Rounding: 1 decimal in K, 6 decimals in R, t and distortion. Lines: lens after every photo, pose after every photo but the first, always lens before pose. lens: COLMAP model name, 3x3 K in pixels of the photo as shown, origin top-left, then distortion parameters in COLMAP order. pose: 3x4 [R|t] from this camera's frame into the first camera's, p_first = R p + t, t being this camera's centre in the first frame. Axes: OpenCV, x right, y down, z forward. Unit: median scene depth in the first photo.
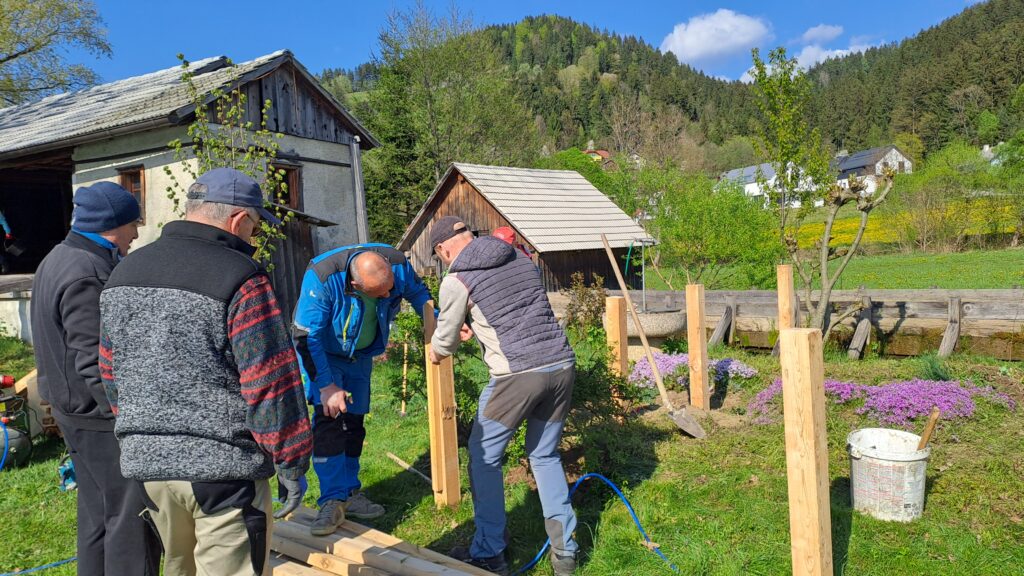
lens RADIAL K [[756.5, 0, 524.7], [0, 756.5, 293.6], [0, 0, 1]] dist [0.084853, -0.087203]
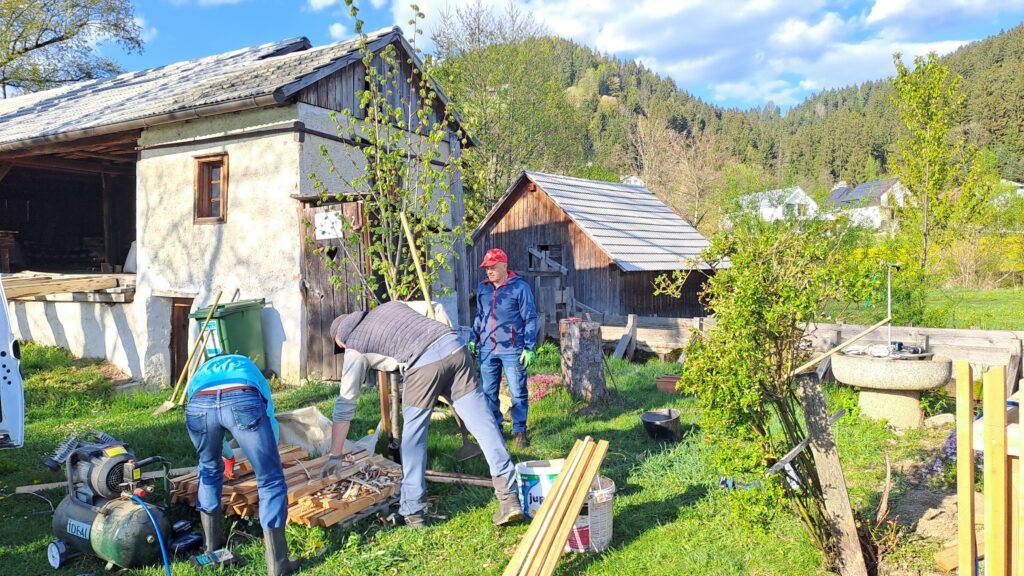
lens RADIAL K [[756.5, 0, 527.0], [0, 756.5, 285.9], [0, 0, 1]] dist [0.084853, -0.087203]
pose [[0.999131, 0.039871, 0.012137, -0.155116], [-0.039463, 0.998703, -0.032162, -0.004707], [-0.013404, 0.031655, 0.999409, 0.138197]]
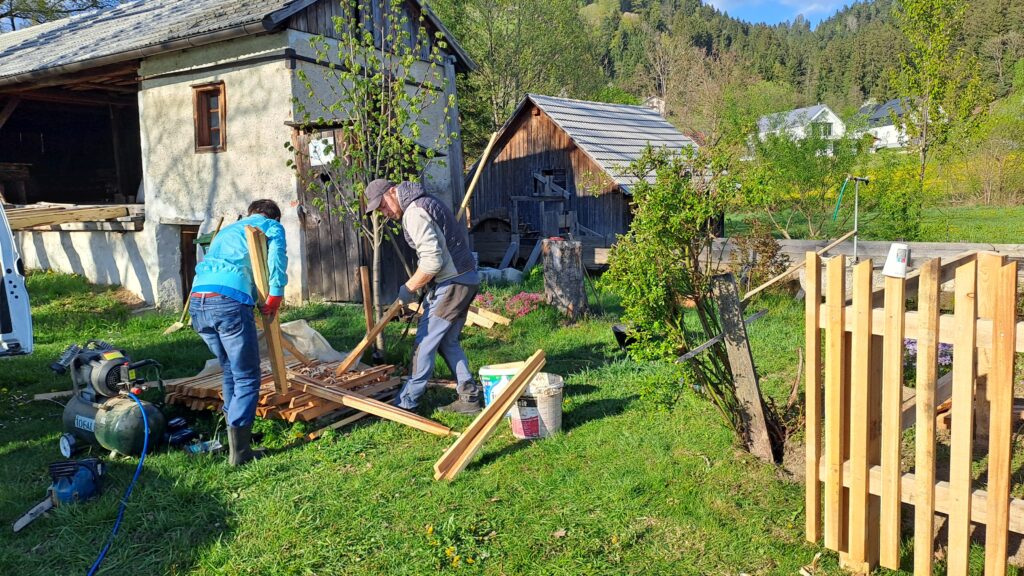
lens RADIAL K [[756.5, 0, 531.5], [0, 756.5, 288.3], [0, 0, 1]] dist [0.084853, -0.087203]
pose [[0.999700, 0.023031, -0.008334, -0.124452], [-0.022423, 0.997511, 0.066856, 0.000493], [0.009853, -0.066649, 0.997728, 0.111408]]
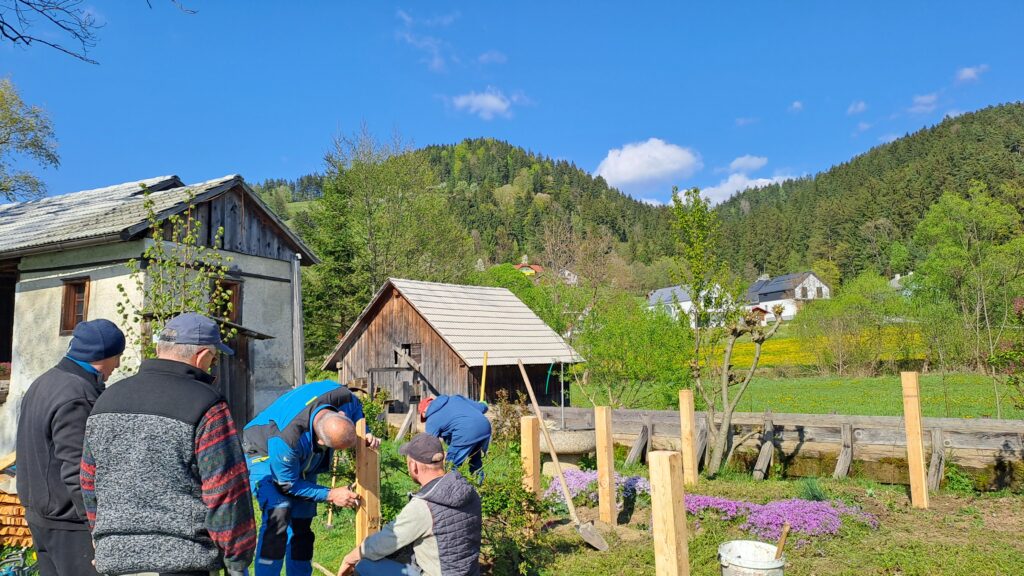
lens RADIAL K [[756.5, 0, 498.9], [0, 756.5, 287.7], [0, 0, 1]] dist [0.084853, -0.087203]
pose [[0.998158, 0.031257, 0.052003, 0.004409], [-0.022936, 0.987875, -0.153547, -0.004749], [-0.056172, 0.152071, 0.986772, -0.053724]]
